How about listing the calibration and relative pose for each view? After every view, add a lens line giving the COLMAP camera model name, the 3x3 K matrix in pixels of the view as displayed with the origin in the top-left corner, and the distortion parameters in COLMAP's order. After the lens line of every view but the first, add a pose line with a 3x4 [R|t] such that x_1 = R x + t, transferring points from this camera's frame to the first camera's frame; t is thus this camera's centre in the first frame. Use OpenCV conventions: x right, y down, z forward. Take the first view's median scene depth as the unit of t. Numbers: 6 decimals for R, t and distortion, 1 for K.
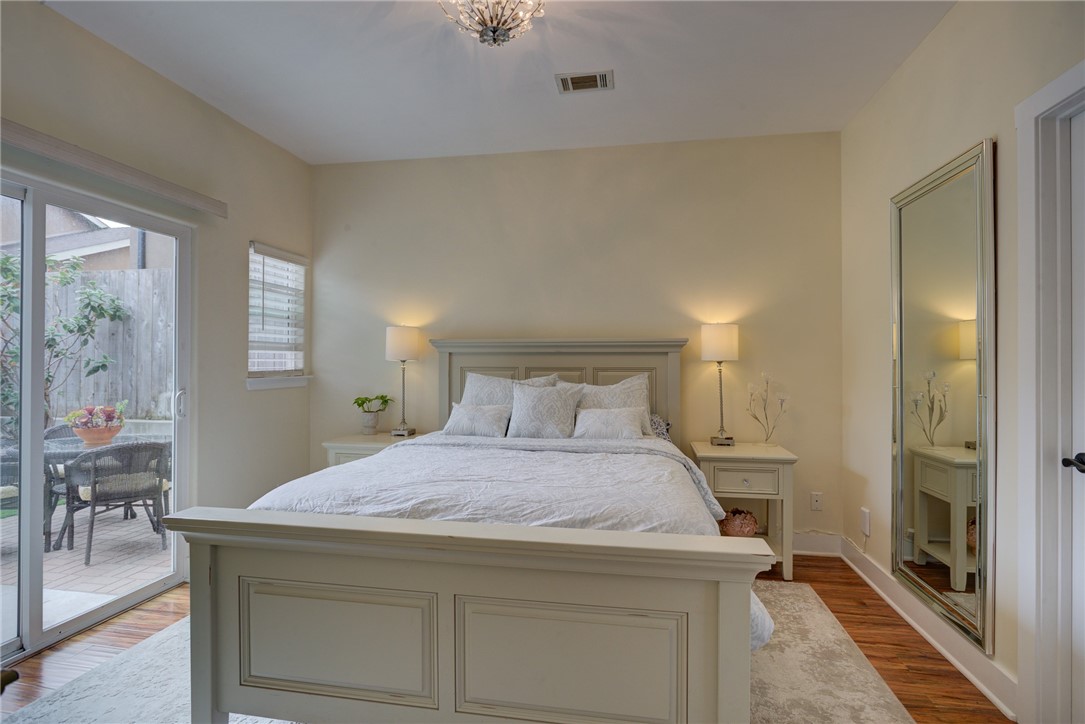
lens RADIAL K [[532.2, 0, 546.0], [0, 532.2, 360.5], [0, 0, 1]] dist [-0.015763, 0.005581]
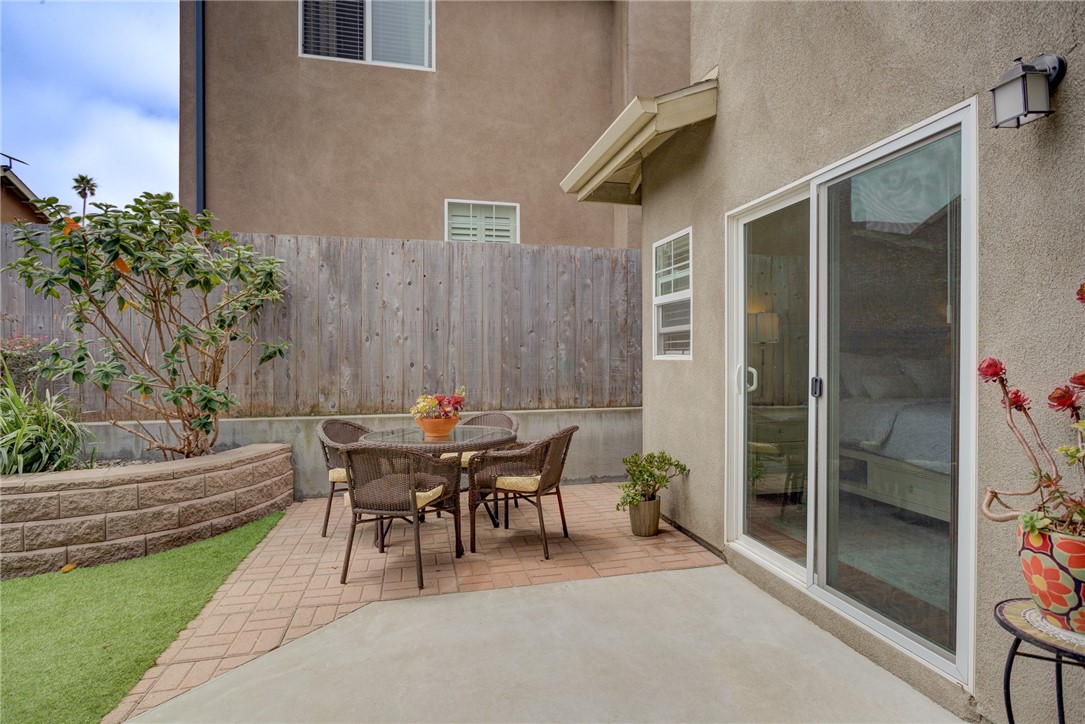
lens RADIAL K [[532.2, 0, 540.5], [0, 532.2, 362.1], [0, 0, 1]] dist [-0.015763, 0.005581]
pose [[0.917440, -0.005998, 0.397828, -0.730624], [0.000648, 0.999908, 0.013583, 0.014360], [-0.397873, -0.012204, 0.917360, 0.080965]]
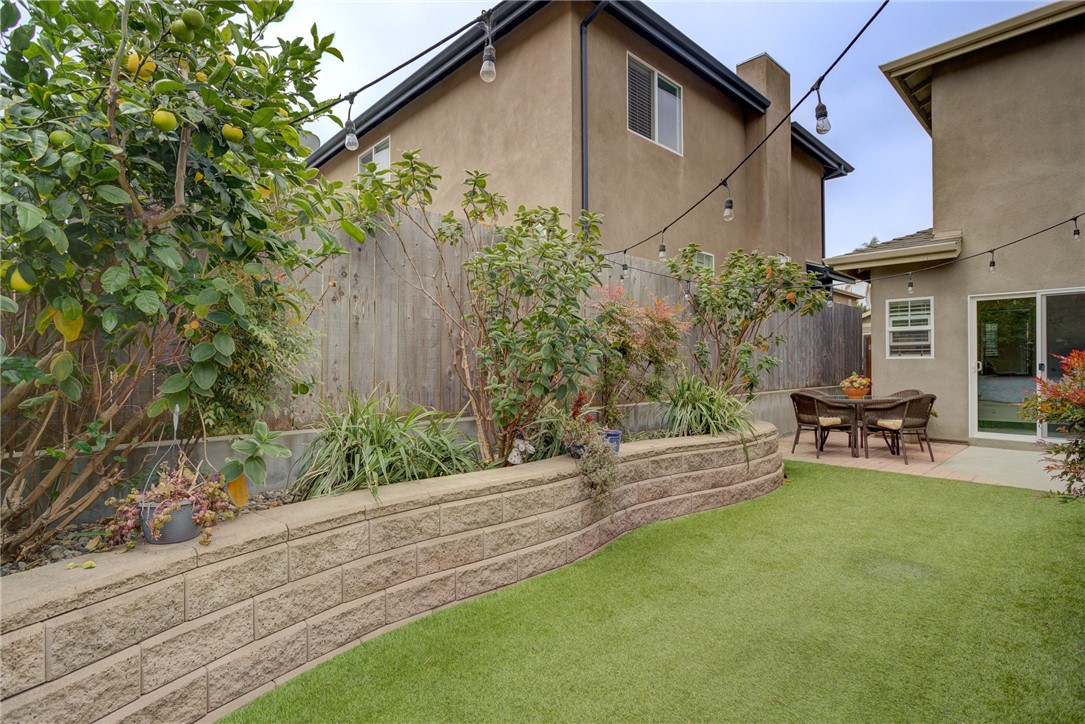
lens RADIAL K [[532.2, 0, 547.4], [0, 532.2, 360.8], [0, 0, 1]] dist [-0.015763, 0.005581]
pose [[0.586793, 0.002022, 0.809734, -1.712429], [0.001100, 0.999994, -0.003293, 0.026455], [-0.809736, 0.002823, 0.586787, 0.482852]]
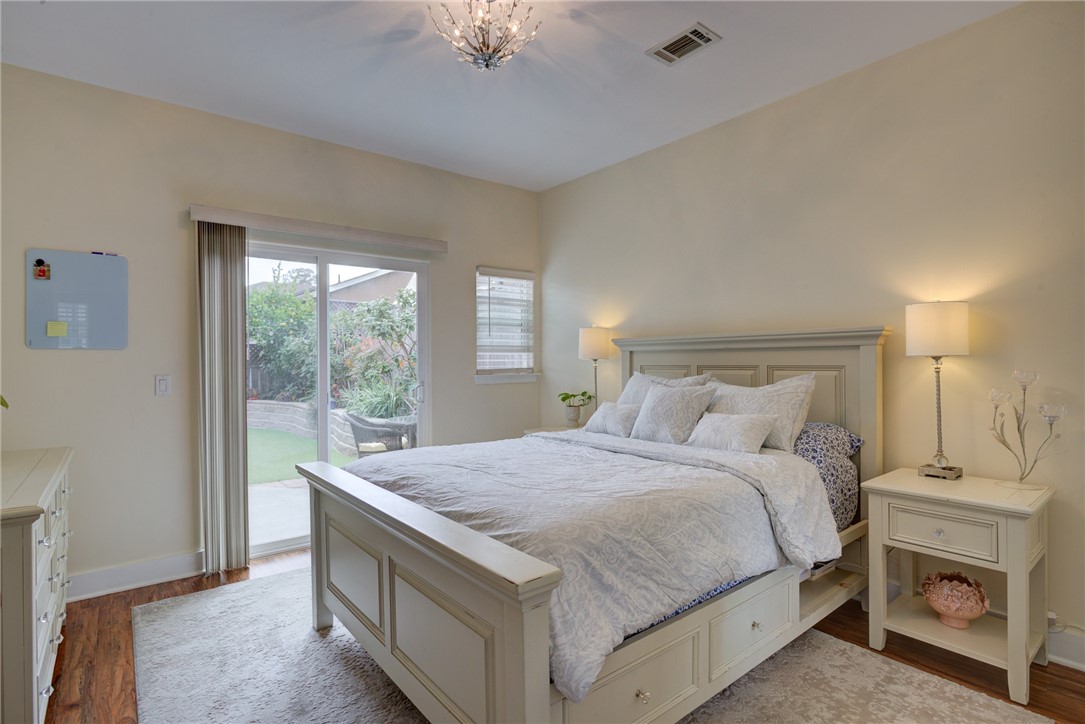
lens RADIAL K [[532.2, 0, 547.4], [0, 532.2, 361.5], [0, 0, 1]] dist [-0.015763, 0.005581]
pose [[0.757894, -0.007432, -0.652335, 0.386696], [0.011797, 0.999928, 0.002314, 0.000548], [0.652271, -0.009449, 0.757927, 0.140873]]
